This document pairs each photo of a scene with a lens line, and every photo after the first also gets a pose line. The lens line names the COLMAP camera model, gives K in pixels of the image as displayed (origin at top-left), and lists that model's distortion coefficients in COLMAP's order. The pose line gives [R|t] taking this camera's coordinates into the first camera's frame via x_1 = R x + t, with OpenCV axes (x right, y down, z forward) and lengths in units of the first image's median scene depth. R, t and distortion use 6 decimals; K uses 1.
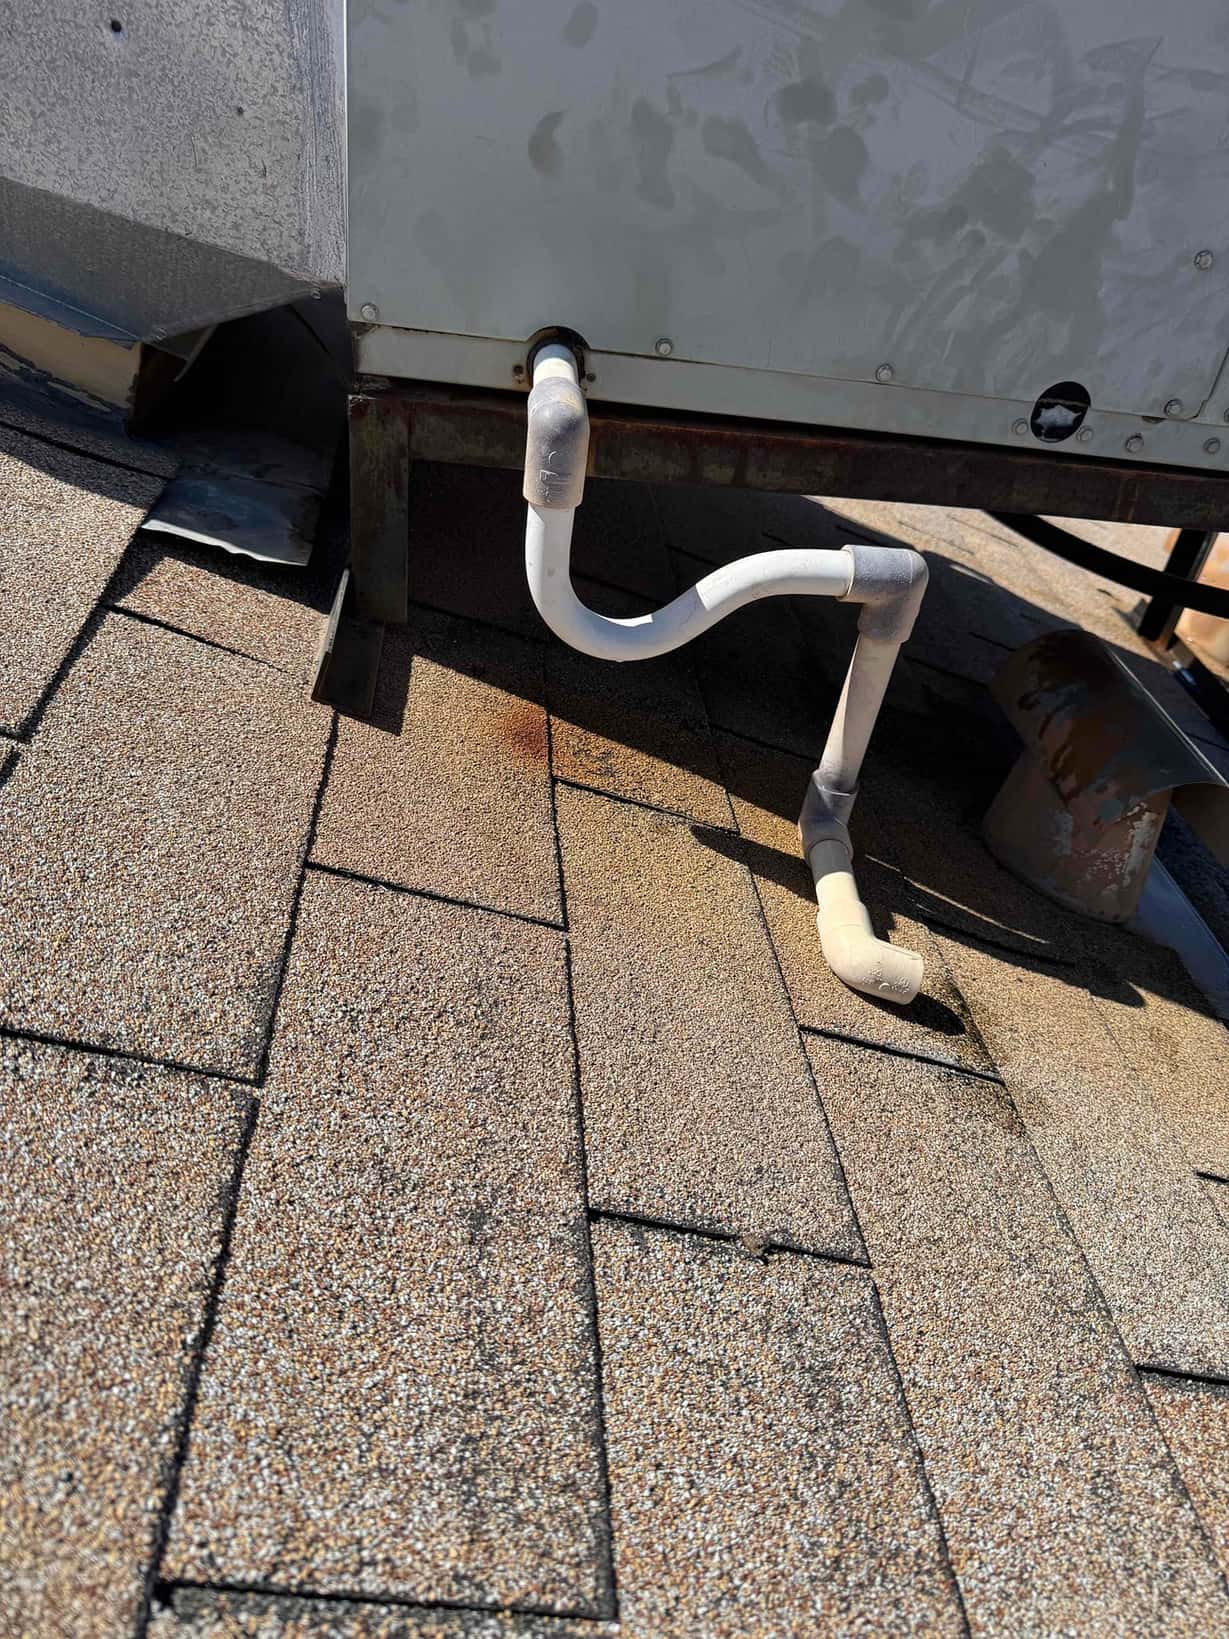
lens RADIAL K [[1185.0, 0, 614.5], [0, 1185.0, 819.5], [0, 0, 1]] dist [-0.008950, -0.002298]
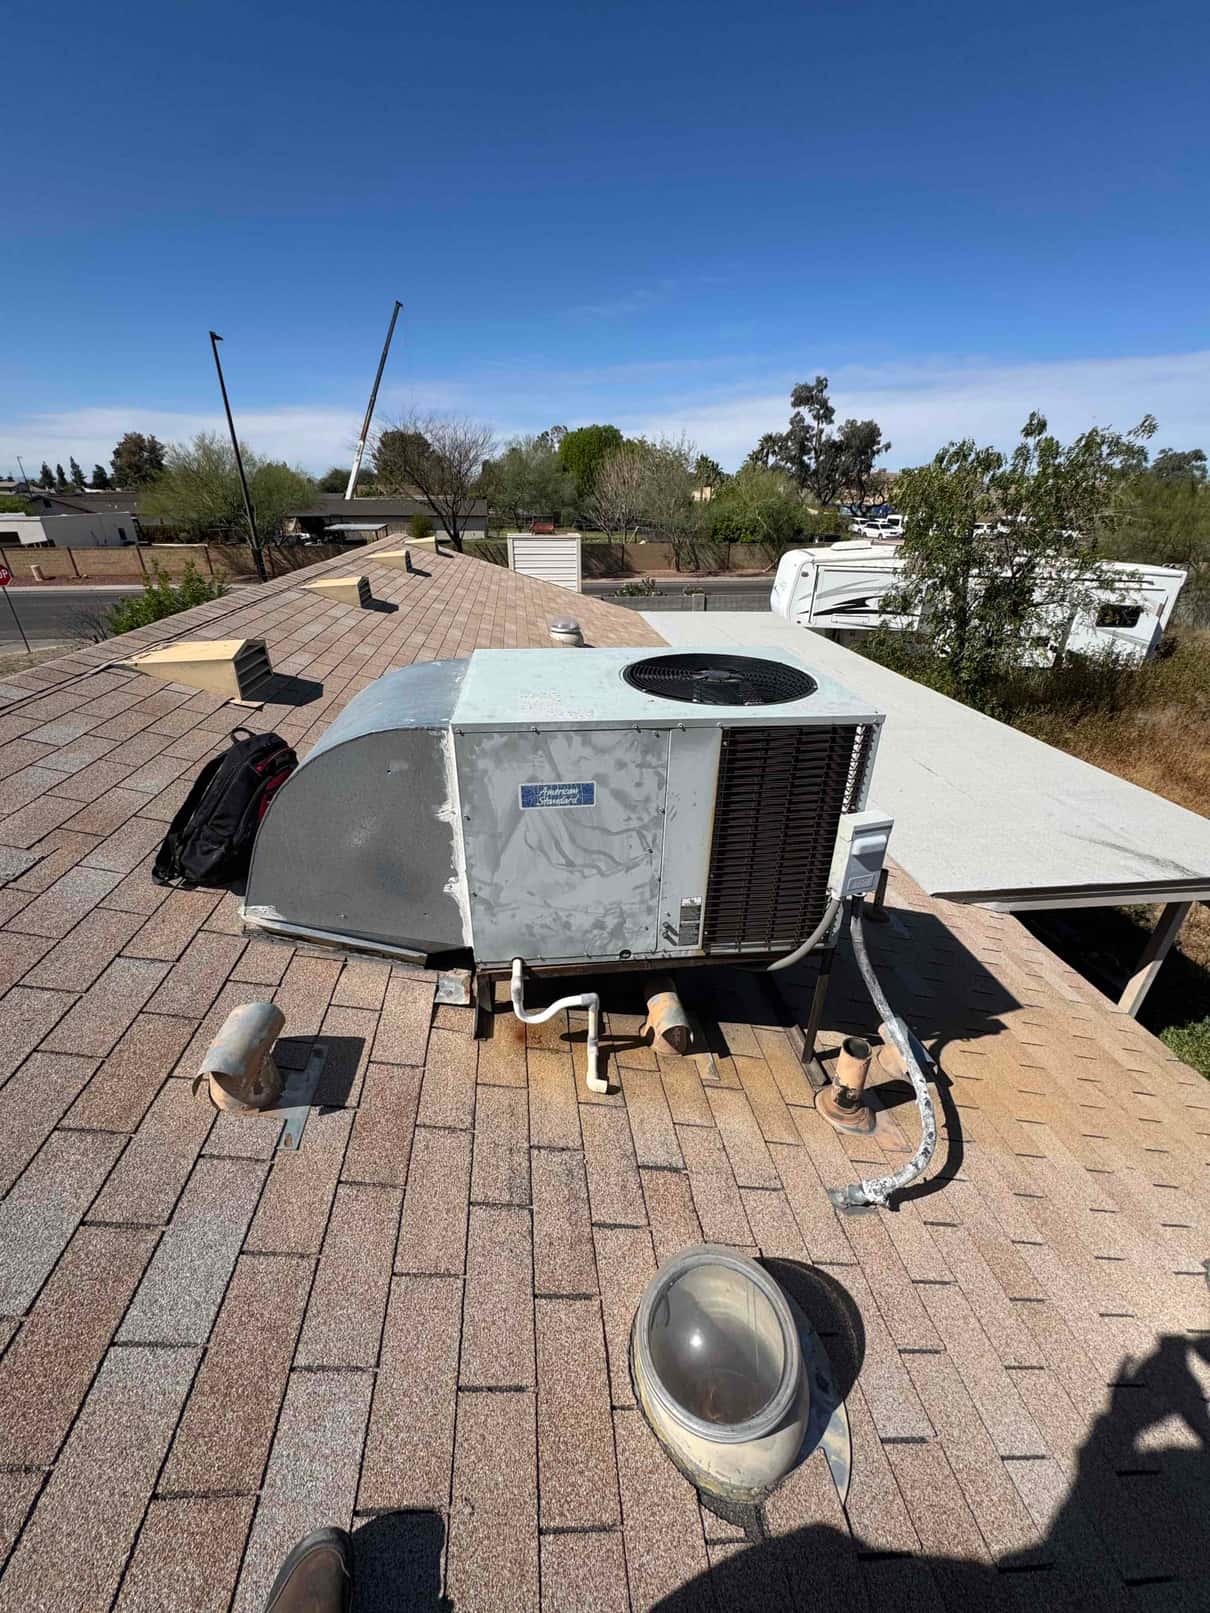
lens RADIAL K [[640.3, 0, 605.0], [0, 640.3, 806.5], [0, 0, 1]] dist [-0.000368, -0.000016]
pose [[0.992948, -0.118490, 0.003825, 0.406013], [0.117216, 0.976422, -0.181273, -0.531953], [0.017744, 0.180443, 0.983425, -1.848552]]
